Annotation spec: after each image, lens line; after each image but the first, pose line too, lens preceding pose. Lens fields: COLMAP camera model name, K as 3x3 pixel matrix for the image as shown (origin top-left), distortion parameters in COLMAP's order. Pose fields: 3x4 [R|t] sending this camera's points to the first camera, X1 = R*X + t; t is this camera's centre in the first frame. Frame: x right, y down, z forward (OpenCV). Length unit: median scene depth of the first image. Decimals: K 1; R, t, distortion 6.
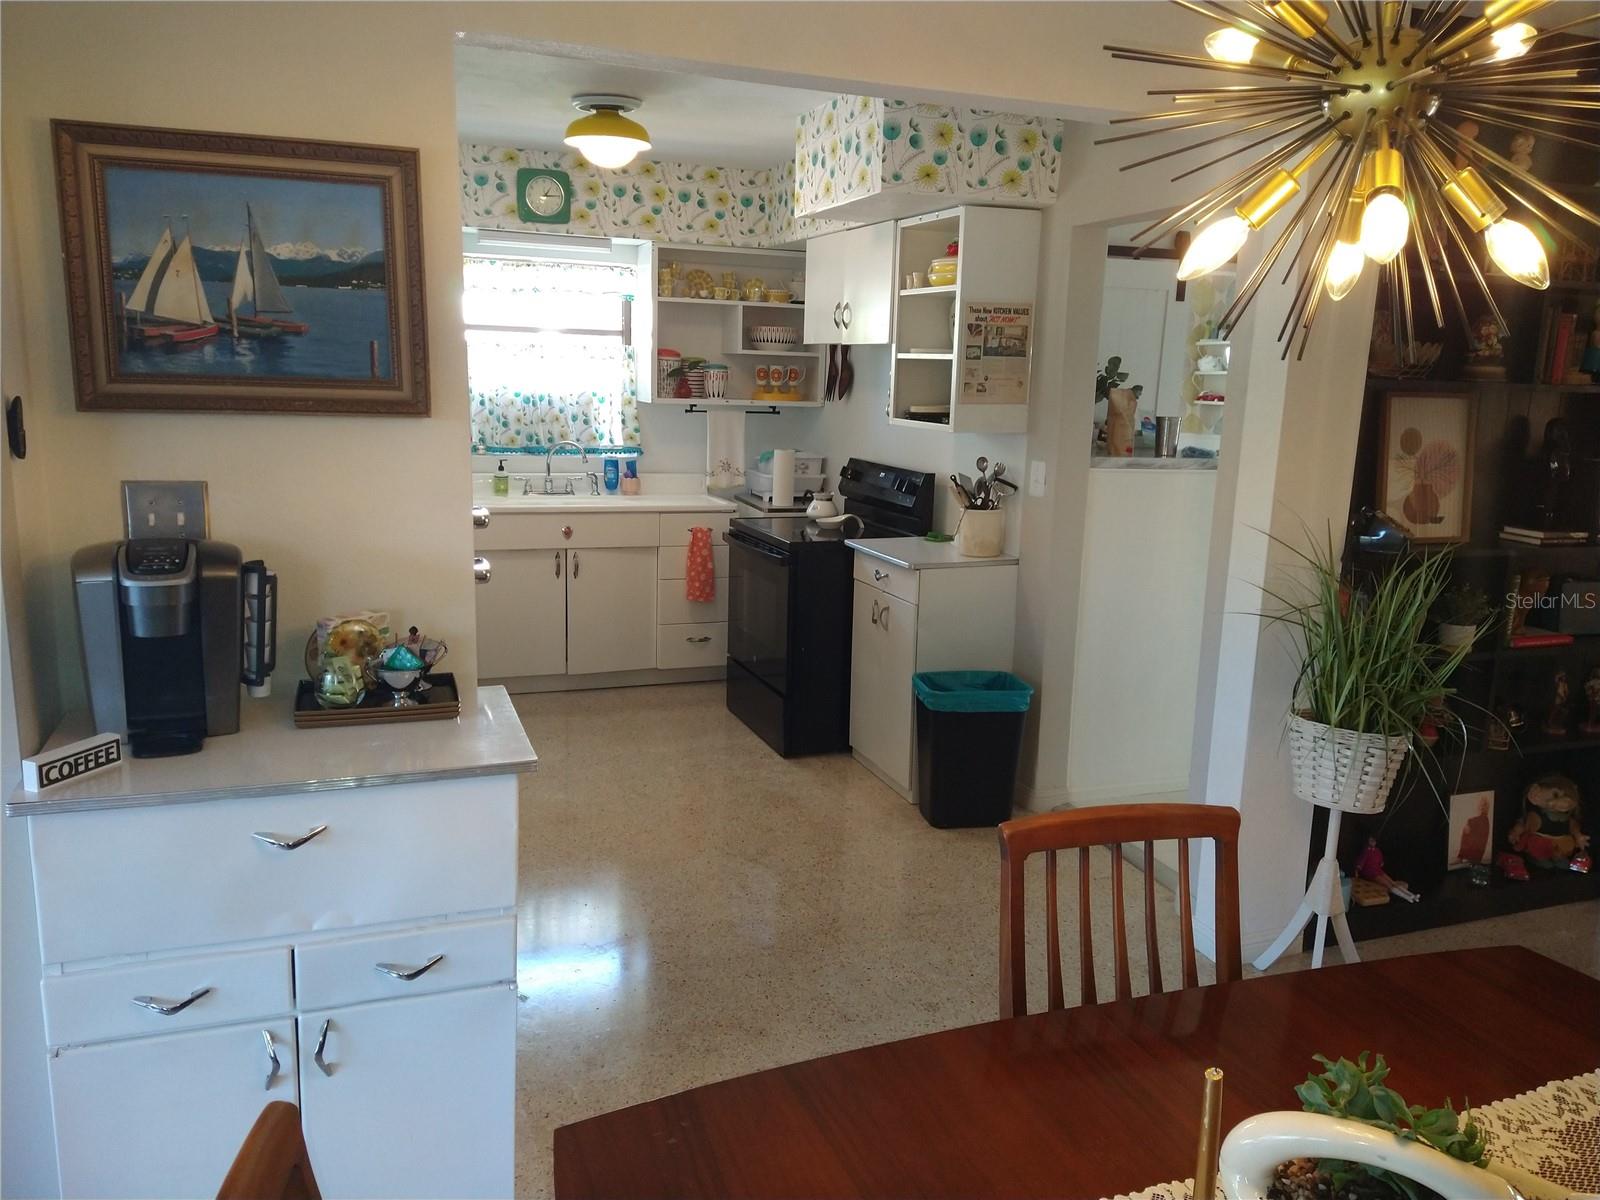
lens RADIAL K [[1175.0, 0, 793.3], [0, 1175.0, 604.1], [0, 0, 1]] dist [0.080288, -0.105053]
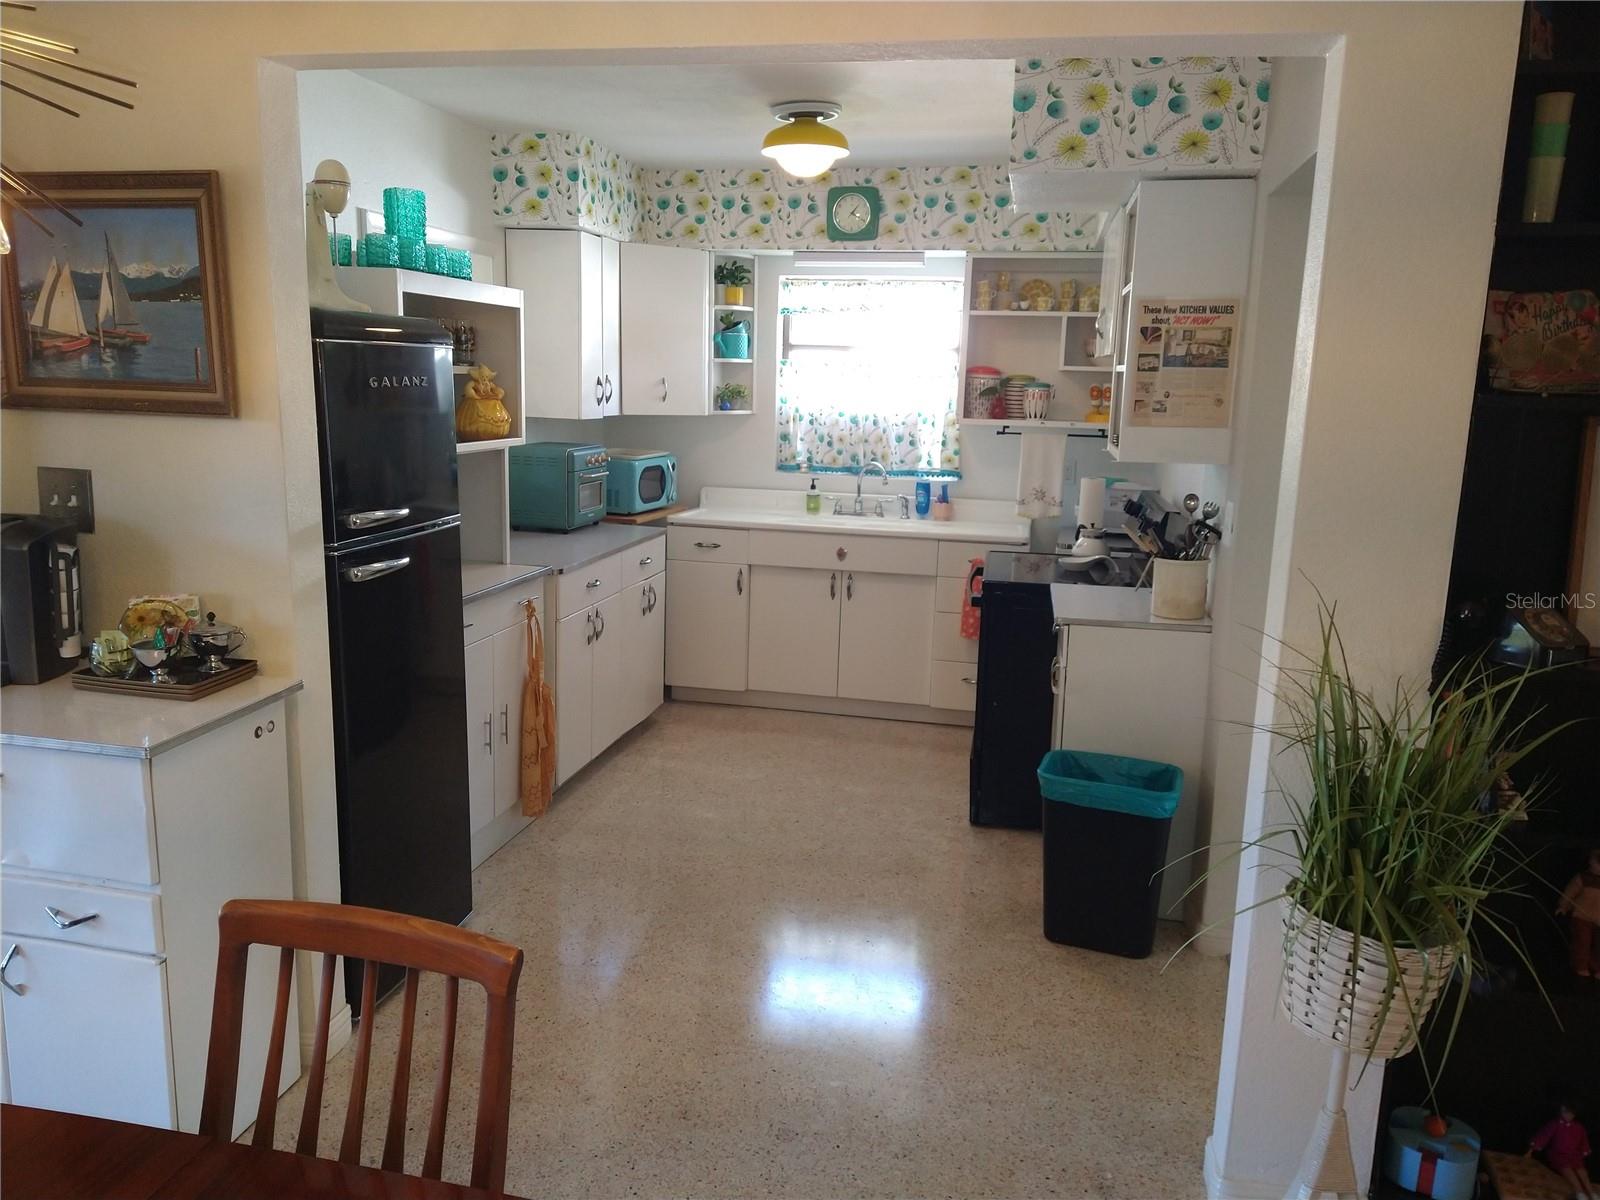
lens RADIAL K [[1175.0, 0, 771.2], [0, 1175.0, 602.3], [0, 0, 1]] dist [0.080288, -0.105053]
pose [[0.847646, 0.096106, -0.521785, 0.366430], [-0.108359, 0.994087, 0.007066, -0.028714], [0.519379, 0.050550, 0.853048, 0.185621]]
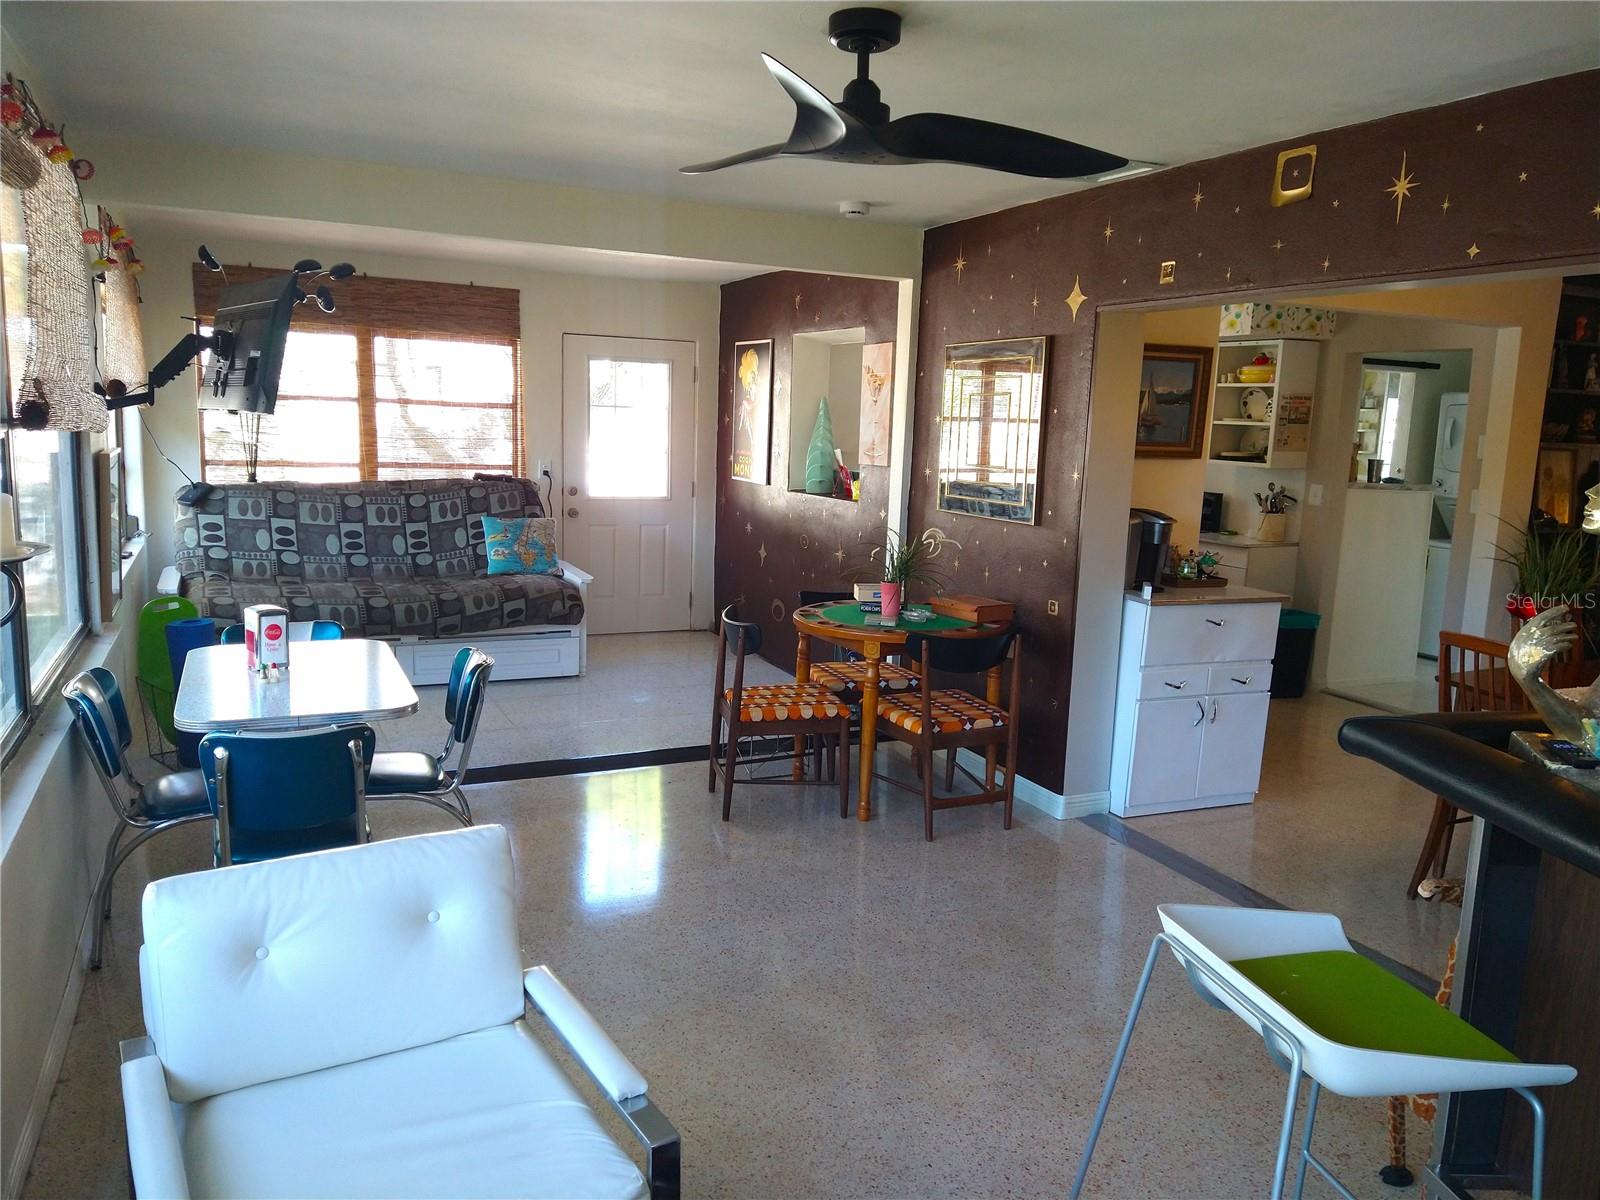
lens RADIAL K [[1174.0, 0, 798.1], [0, 1174.0, 606.2], [0, 0, 1]] dist [0.068667, -0.083994]
pose [[0.996919, -0.005369, 0.078258, -0.685732], [0.007889, 0.999459, -0.031939, 0.105946], [-0.078044, 0.032458, 0.996421, -0.661668]]
